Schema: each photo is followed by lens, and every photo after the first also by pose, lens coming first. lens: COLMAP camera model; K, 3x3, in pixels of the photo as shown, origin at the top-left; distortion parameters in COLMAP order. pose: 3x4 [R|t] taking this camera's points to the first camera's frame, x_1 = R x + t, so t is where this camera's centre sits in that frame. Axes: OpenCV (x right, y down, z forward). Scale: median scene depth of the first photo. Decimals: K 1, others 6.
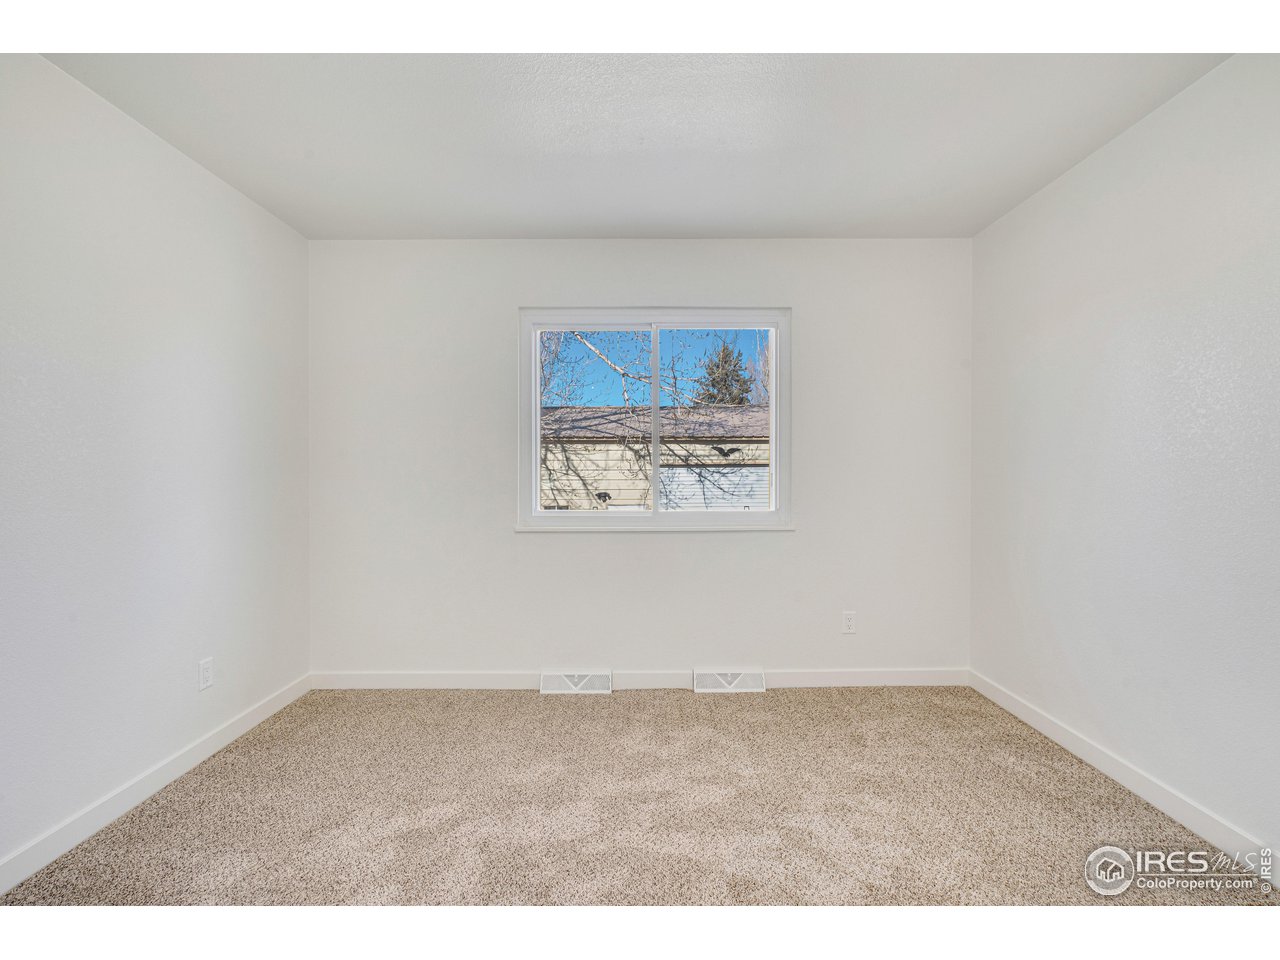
lens RADIAL K [[574.3, 0, 648.6], [0, 574.3, 462.3], [0, 0, 1]] dist [-0.011574, 0.000292]
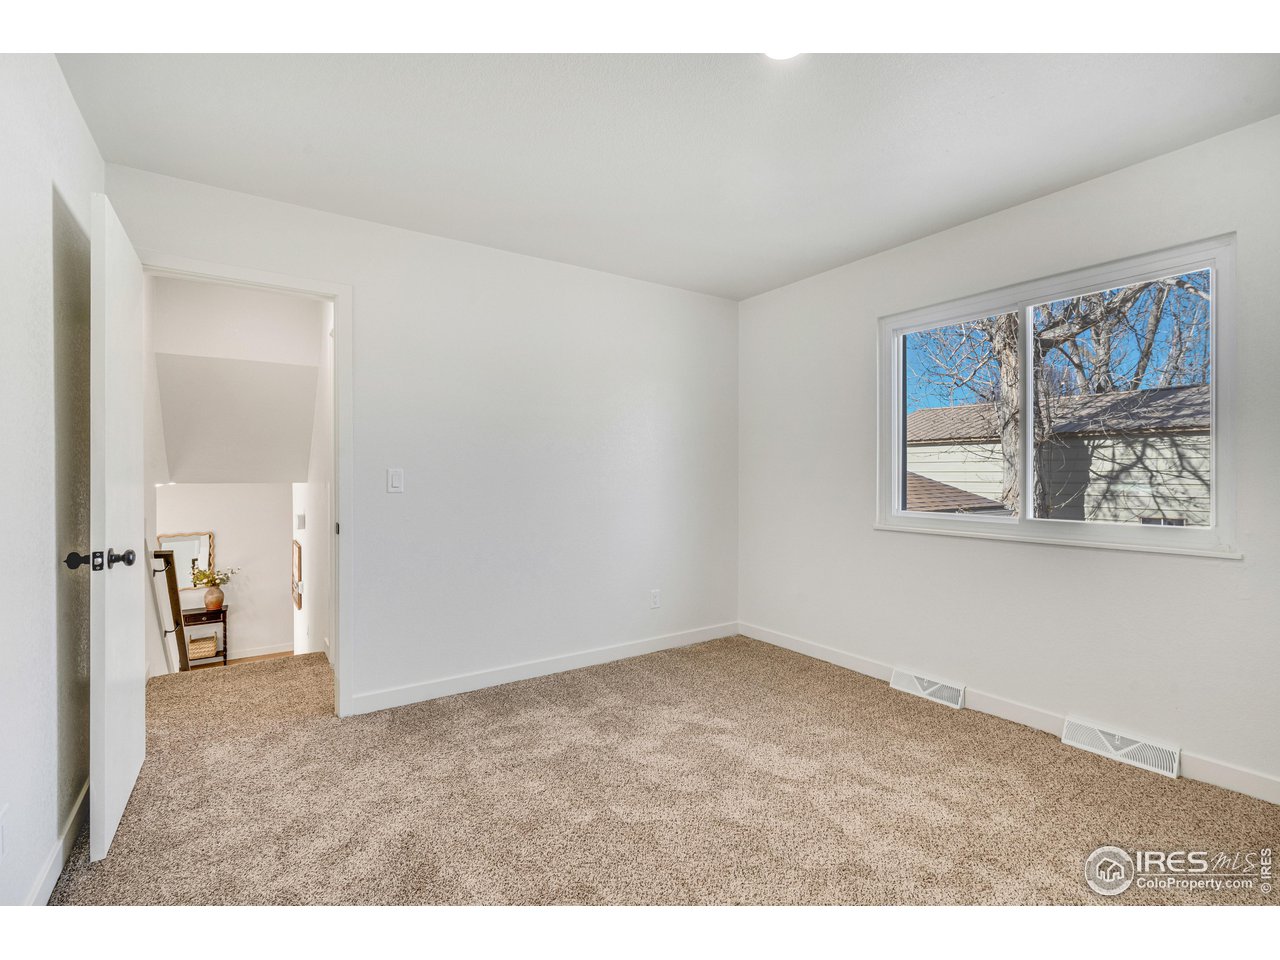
lens RADIAL K [[574.3, 0, 642.7], [0, 574.3, 464.6], [0, 0, 1]] dist [-0.011574, 0.000292]
pose [[0.568301, -0.010779, -0.822750, 0.389557], [0.012035, 0.999916, -0.004787, -0.000022], [0.822732, -0.007181, 0.568384, 0.040845]]
